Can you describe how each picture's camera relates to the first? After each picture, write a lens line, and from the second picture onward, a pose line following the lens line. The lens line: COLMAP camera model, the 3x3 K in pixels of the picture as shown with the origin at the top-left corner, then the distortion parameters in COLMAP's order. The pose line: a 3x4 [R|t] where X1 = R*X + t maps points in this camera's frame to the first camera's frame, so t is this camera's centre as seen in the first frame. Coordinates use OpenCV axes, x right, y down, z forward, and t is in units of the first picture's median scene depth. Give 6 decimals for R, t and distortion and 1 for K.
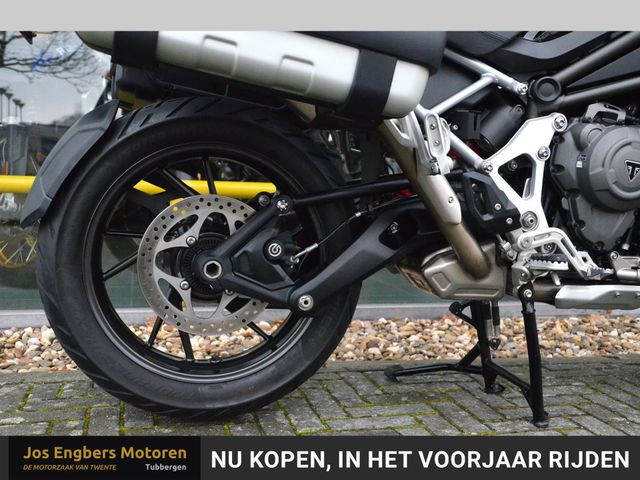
lens RADIAL K [[681.8, 0, 321.8], [0, 681.8, 253.1], [0, 0, 1]] dist [-0.089649, 0.330990]
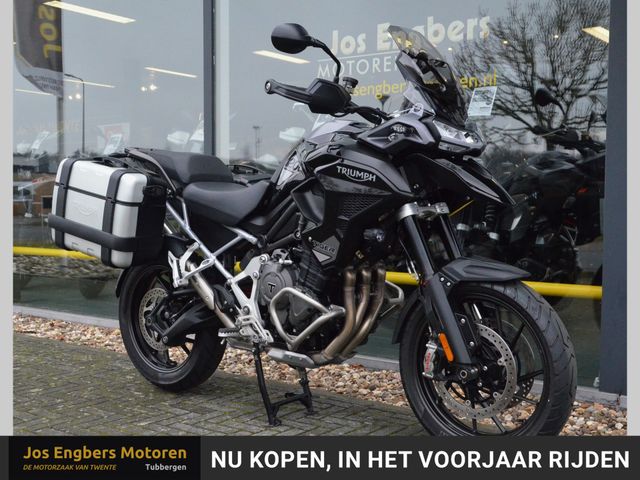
lens RADIAL K [[807.9, 0, 333.3], [0, 807.9, 242.8], [0, 0, 1]] dist [-0.011309, 0.009299]
pose [[0.603228, 0.009893, -0.797507, 2.237893], [-0.069613, 0.996760, -0.040290, -0.162079], [0.794525, 0.079821, 0.601963, -0.186048]]
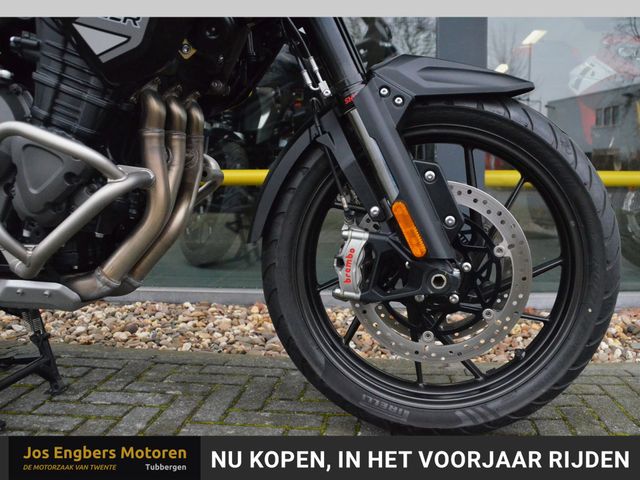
lens RADIAL K [[591.9, 0, 336.2], [0, 591.9, 252.6], [0, 0, 1]] dist [-0.127221, 0.161338]
pose [[0.926340, 0.014856, -0.376395, 1.084877], [-0.005829, 0.999668, 0.025109, -0.006116], [0.376643, -0.021065, 0.926119, 0.528891]]
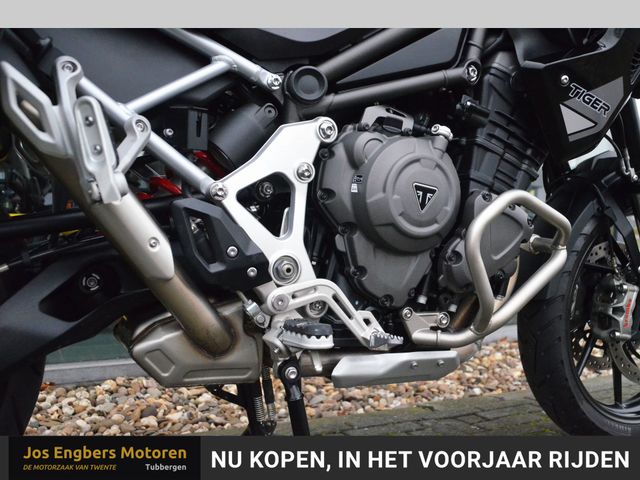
lens RADIAL K [[621.9, 0, 320.0], [0, 621.9, 240.0], [0, 0, 1]] dist [-0.019590, 0.011781]
pose [[0.977383, -0.013220, 0.211062, 0.204723], [0.025576, 0.998108, -0.055917, -0.041079], [-0.209924, 0.060050, 0.975872, 0.372027]]
